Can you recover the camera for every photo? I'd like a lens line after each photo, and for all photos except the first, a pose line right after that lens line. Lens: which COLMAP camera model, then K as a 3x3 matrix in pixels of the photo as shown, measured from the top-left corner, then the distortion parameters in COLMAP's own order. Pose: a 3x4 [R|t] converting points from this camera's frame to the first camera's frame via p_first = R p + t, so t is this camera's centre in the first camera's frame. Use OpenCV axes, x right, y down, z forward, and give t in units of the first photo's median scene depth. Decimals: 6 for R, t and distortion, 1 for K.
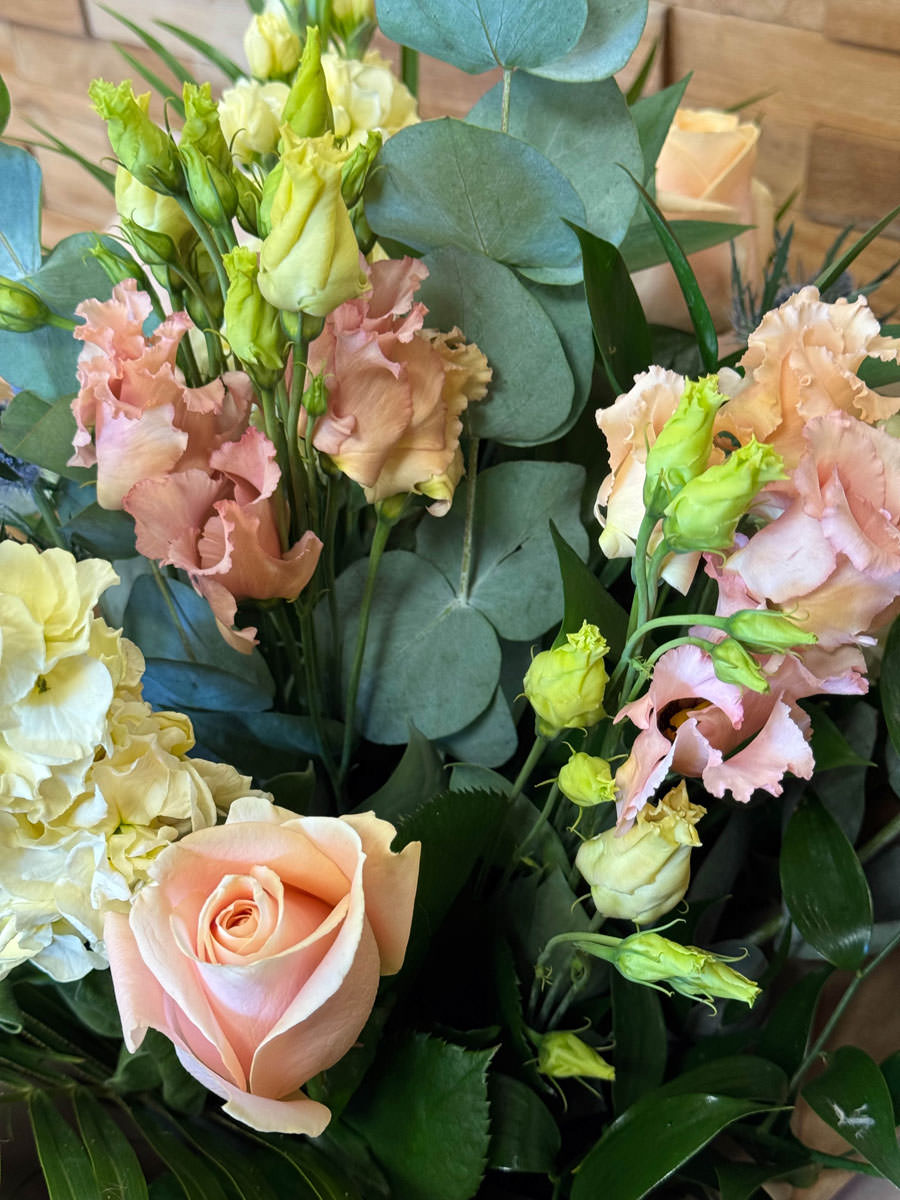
lens RADIAL K [[1713.5, 0, 446.6], [0, 1713.5, 604.6], [0, 0, 1]] dist [0.179497, -0.466928]
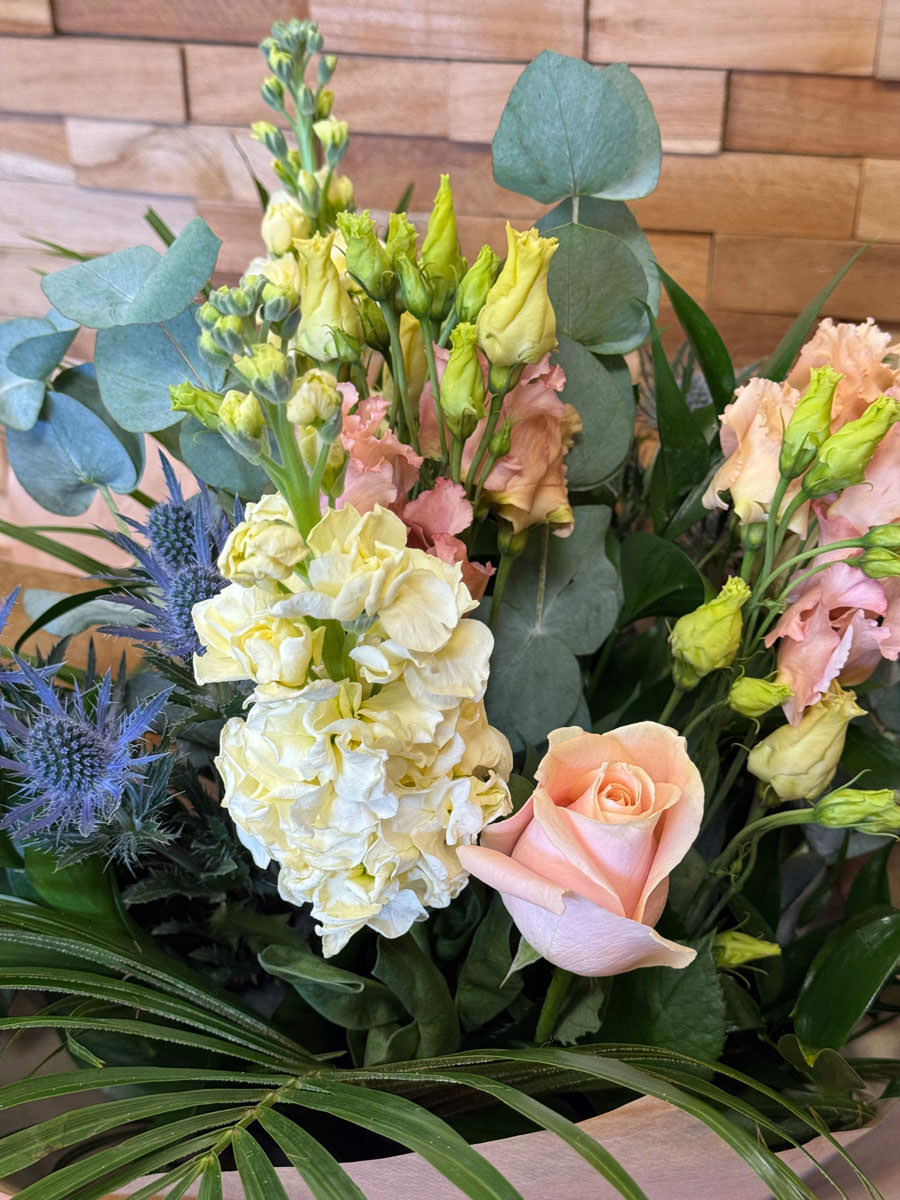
lens RADIAL K [[1713.5, 0, 446.6], [0, 1713.5, 604.6], [0, 0, 1]] dist [0.179497, -0.466928]
pose [[0.936099, -0.144501, 0.320685, -0.547308], [0.197464, 0.970383, -0.139155, 0.170760], [-0.291080, 0.193587, 0.936908, -0.174597]]
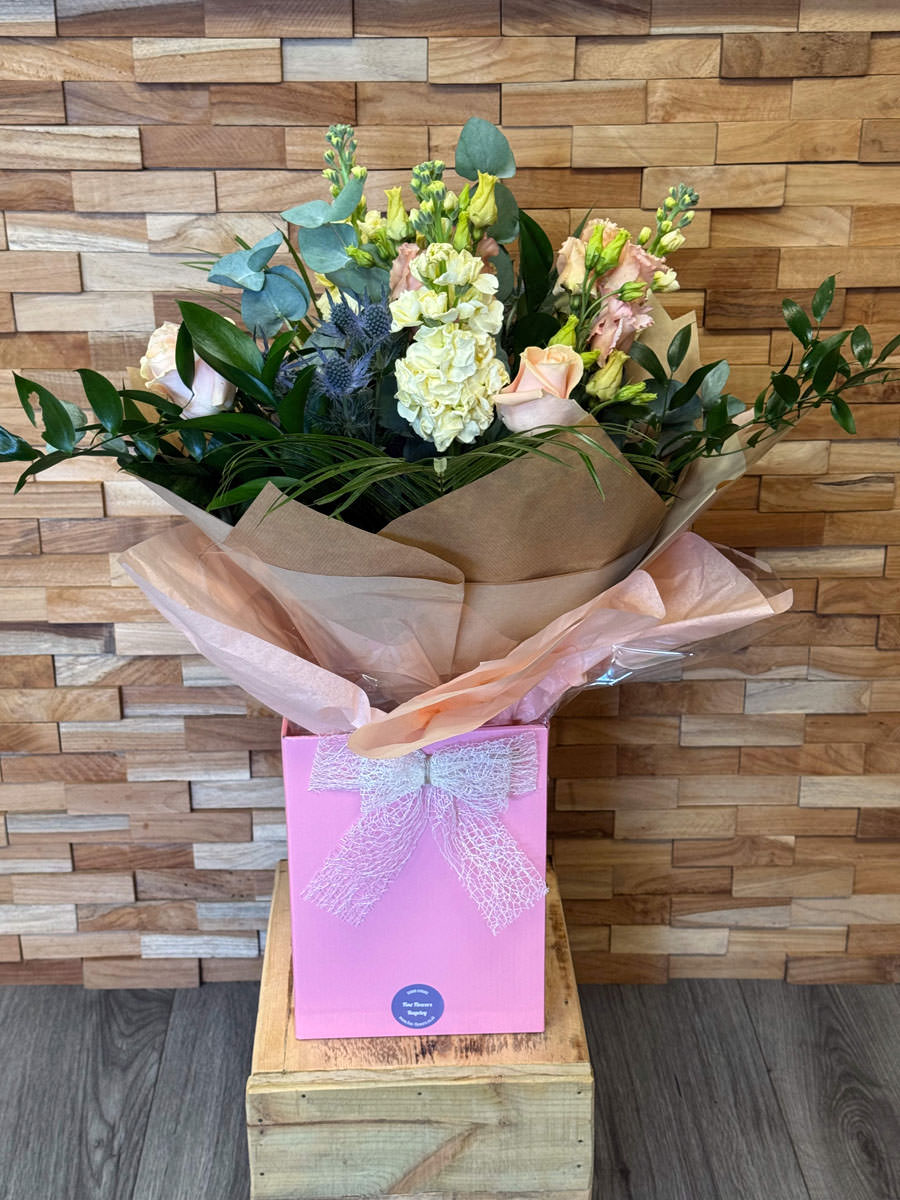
lens RADIAL K [[1697.4, 0, 441.0], [0, 1697.4, 599.6], [0, 0, 1]] dist [0.205735, -0.535081]
pose [[0.829329, -0.167953, 0.532922, -1.942886], [0.337545, 0.910649, -0.238289, 1.192524], [-0.445283, 0.377505, 0.811919, -1.331570]]
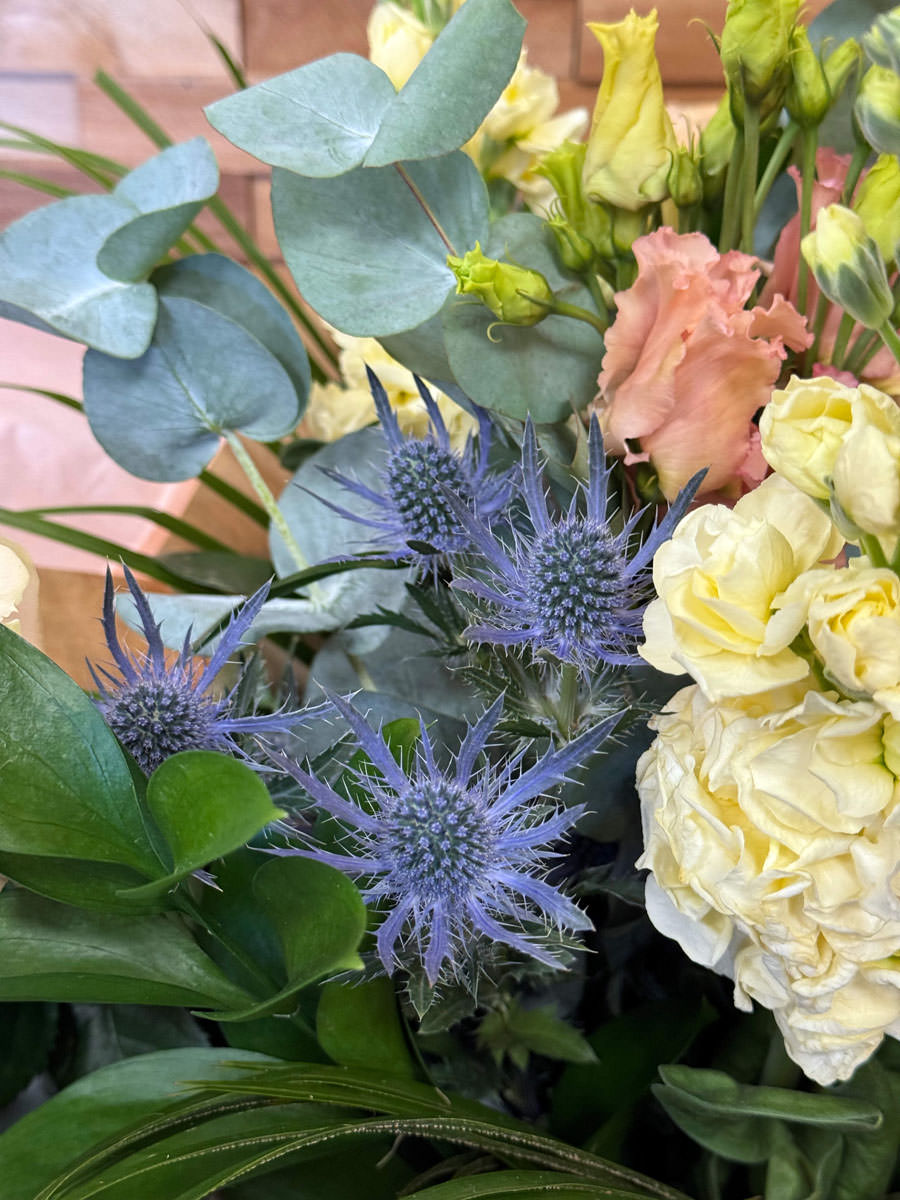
lens RADIAL K [[1713.5, 0, 446.6], [0, 1713.5, 604.6], [0, 0, 1]] dist [0.179497, -0.466928]
pose [[0.820286, -0.248849, 0.514980, -0.782896], [0.323450, 0.944413, -0.058848, 0.003972], [-0.471710, 0.214843, 0.855180, 0.371283]]
